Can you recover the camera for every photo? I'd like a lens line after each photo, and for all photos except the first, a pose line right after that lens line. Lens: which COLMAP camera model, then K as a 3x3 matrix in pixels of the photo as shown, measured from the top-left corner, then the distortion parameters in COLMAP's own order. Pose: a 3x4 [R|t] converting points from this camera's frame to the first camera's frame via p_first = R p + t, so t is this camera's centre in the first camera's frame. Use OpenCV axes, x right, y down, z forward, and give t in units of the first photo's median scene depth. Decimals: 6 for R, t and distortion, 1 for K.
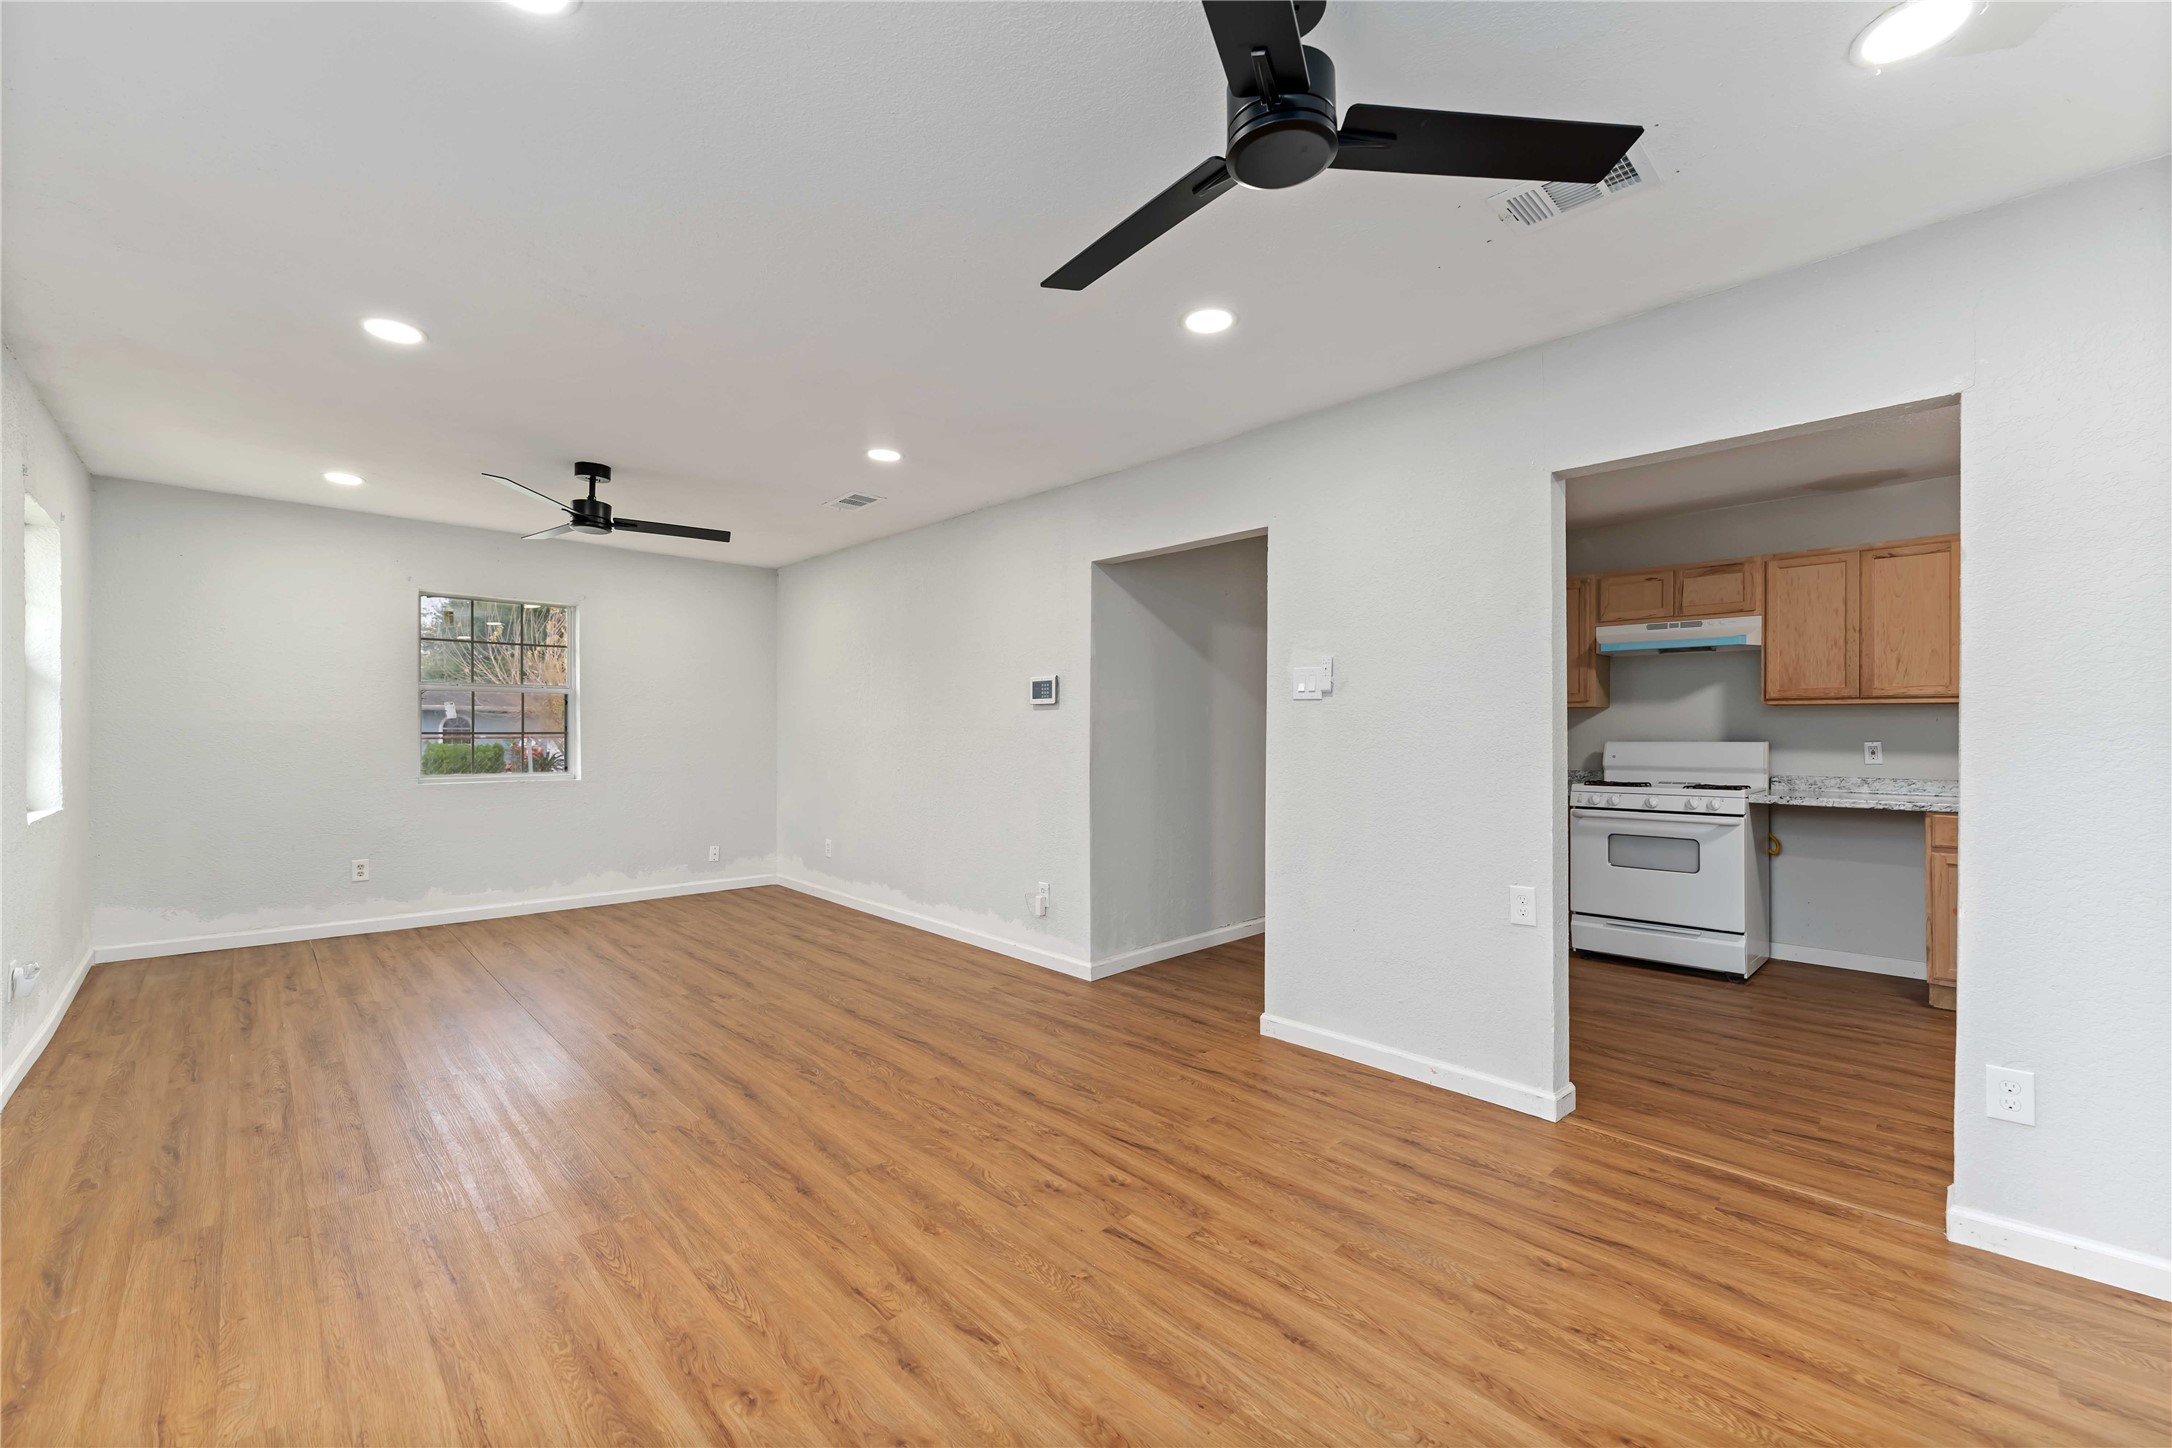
lens RADIAL K [[881.3, 0, 1076.9], [0, 881.3, 730.6], [0, 0, 1]] dist [-0.000381, -0.000492]
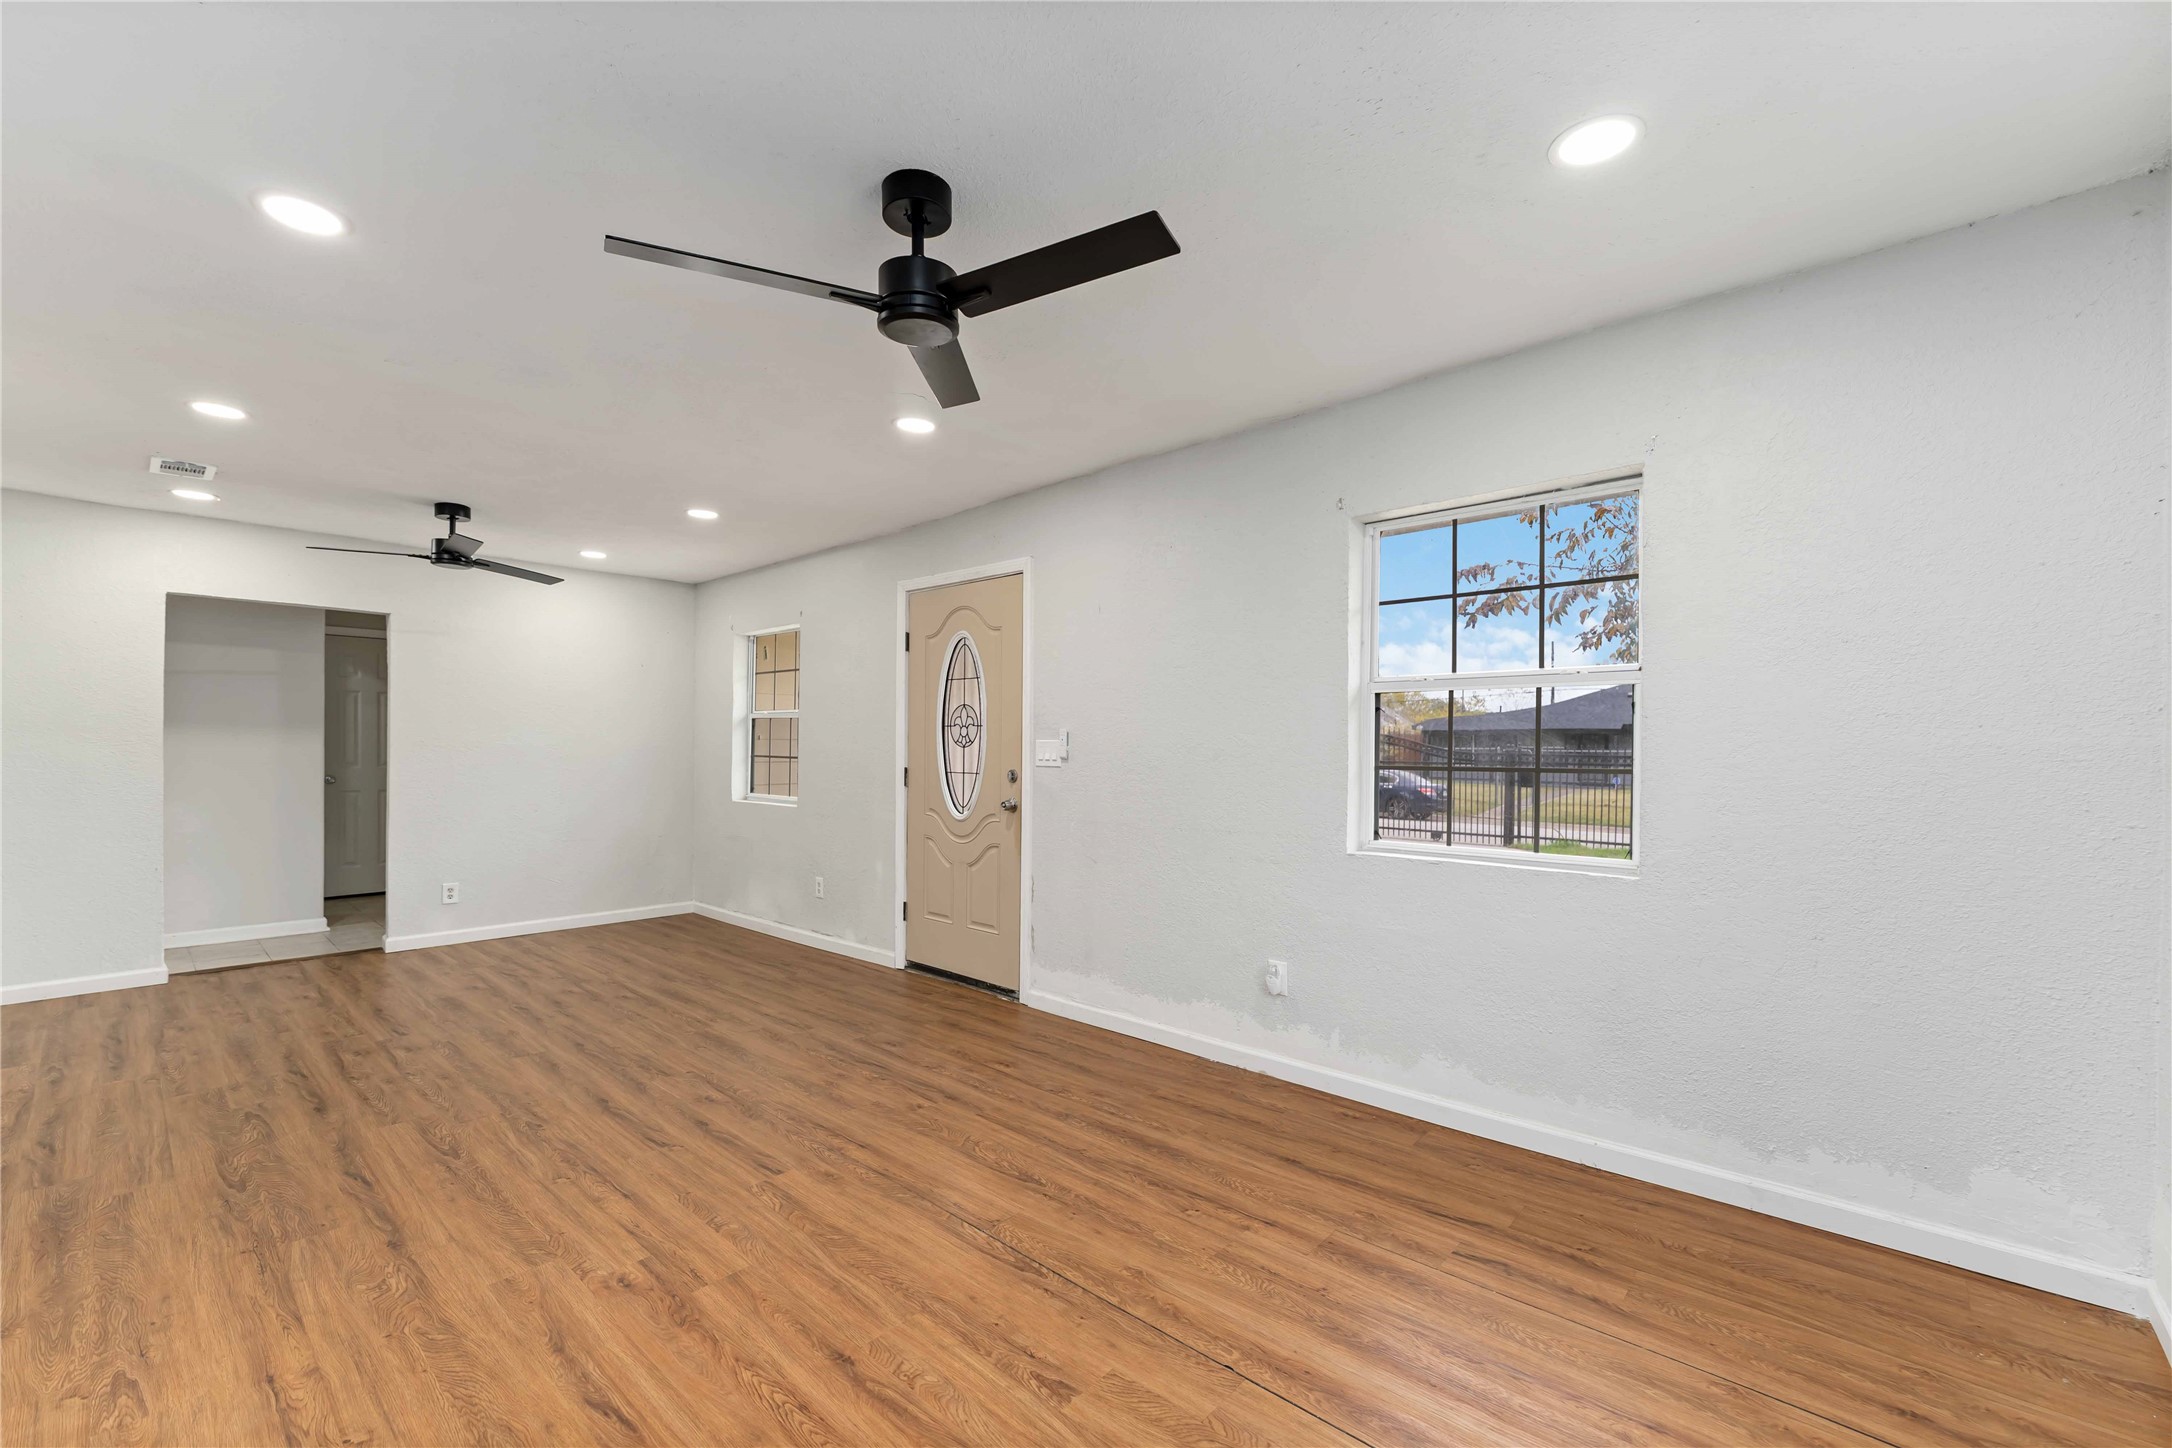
lens RADIAL K [[881.3, 0, 1070.8], [0, 881.3, 749.8], [0, 0, 1]] dist [-0.000381, -0.000492]
pose [[-0.997612, -0.007719, -0.068634, -0.827954], [-0.008073, 0.999956, 0.004879, -0.012054], [0.068594, 0.005422, -0.997630, 2.026179]]
